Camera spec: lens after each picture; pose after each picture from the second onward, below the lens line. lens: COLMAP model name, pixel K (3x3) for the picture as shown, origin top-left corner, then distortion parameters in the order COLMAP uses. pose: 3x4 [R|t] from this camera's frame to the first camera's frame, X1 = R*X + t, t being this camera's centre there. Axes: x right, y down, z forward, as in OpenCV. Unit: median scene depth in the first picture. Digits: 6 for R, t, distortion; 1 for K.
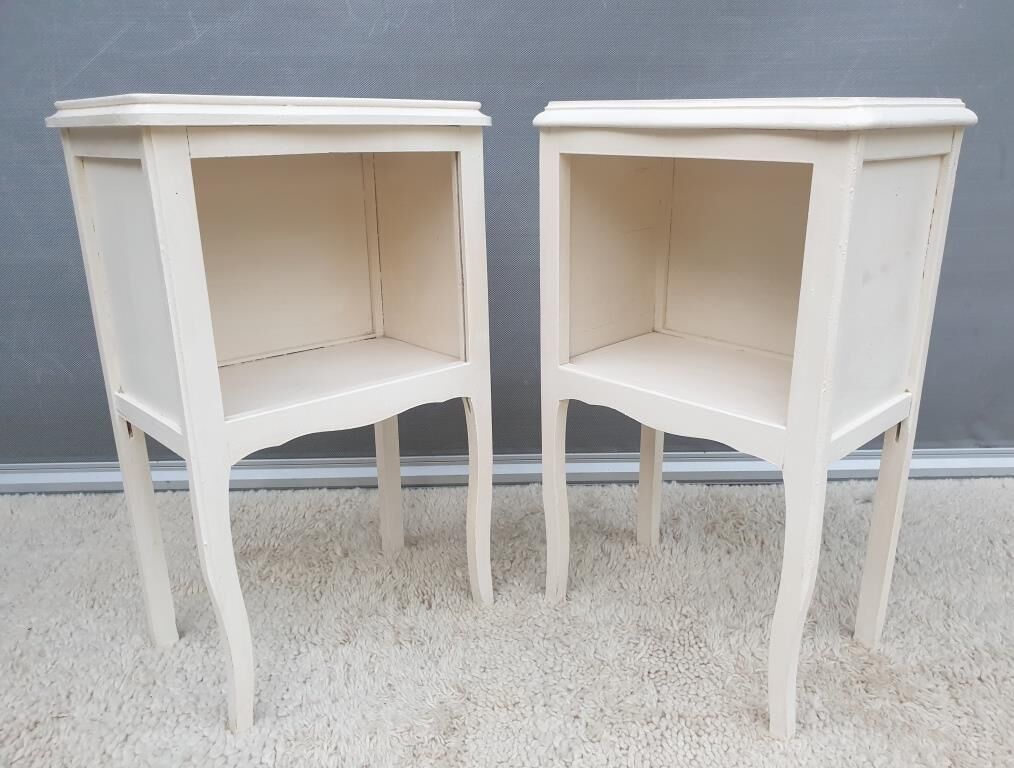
lens RADIAL K [[856.8, 0, 542.7], [0, 856.8, 408.2], [0, 0, 1]] dist [-0.027828, 0.033211]
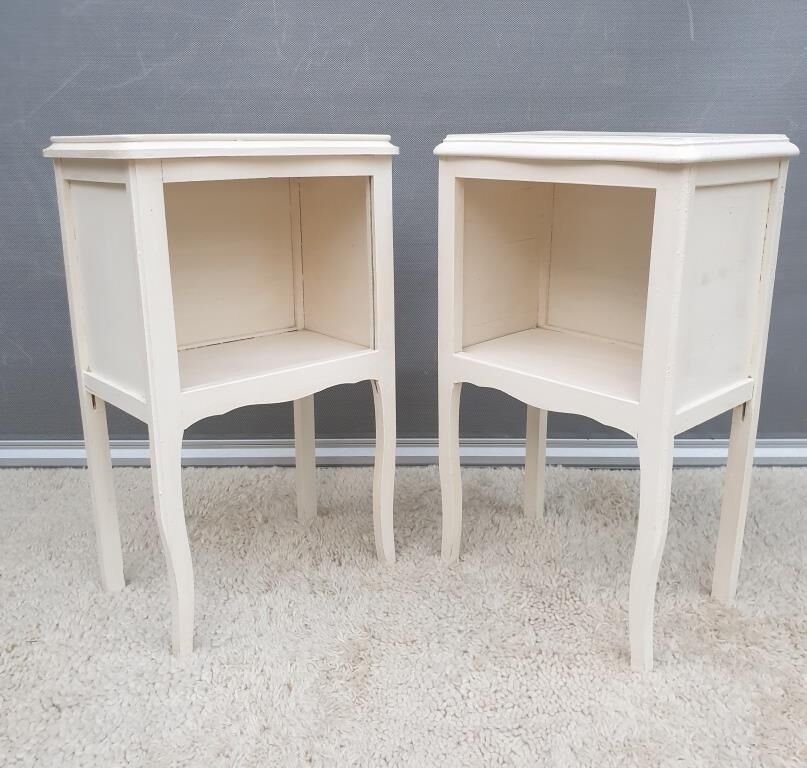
lens RADIAL K [[869.2, 0, 413.5], [0, 869.2, 373.1], [0, 0, 1]] dist [-0.027665, 0.000000]
pose [[0.999254, 0.010414, -0.037193, 0.007480], [-0.012226, 0.998732, -0.048830, 0.032930], [0.036638, 0.049248, 0.998114, -0.176831]]
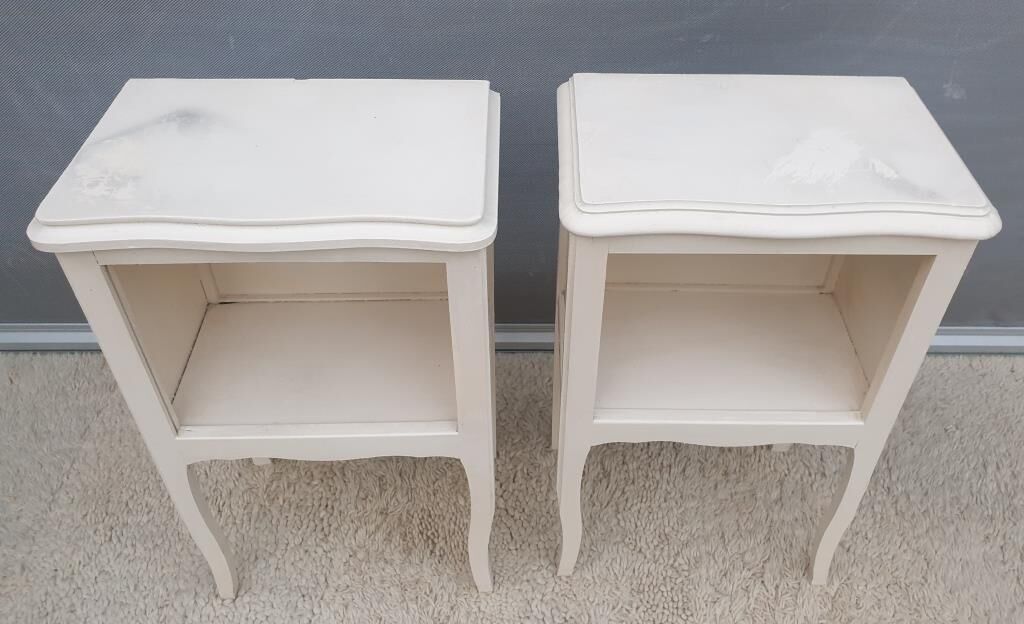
lens RADIAL K [[852.0, 0, 543.4], [0, 852.0, 303.5], [0, 0, 1]] dist [-0.040280, 0.057633]
pose [[0.999501, 0.031007, 0.005982, -0.014340], [-0.030841, 0.917766, 0.395922, -0.478895], [0.006787, -0.395909, 0.918265, 0.173168]]
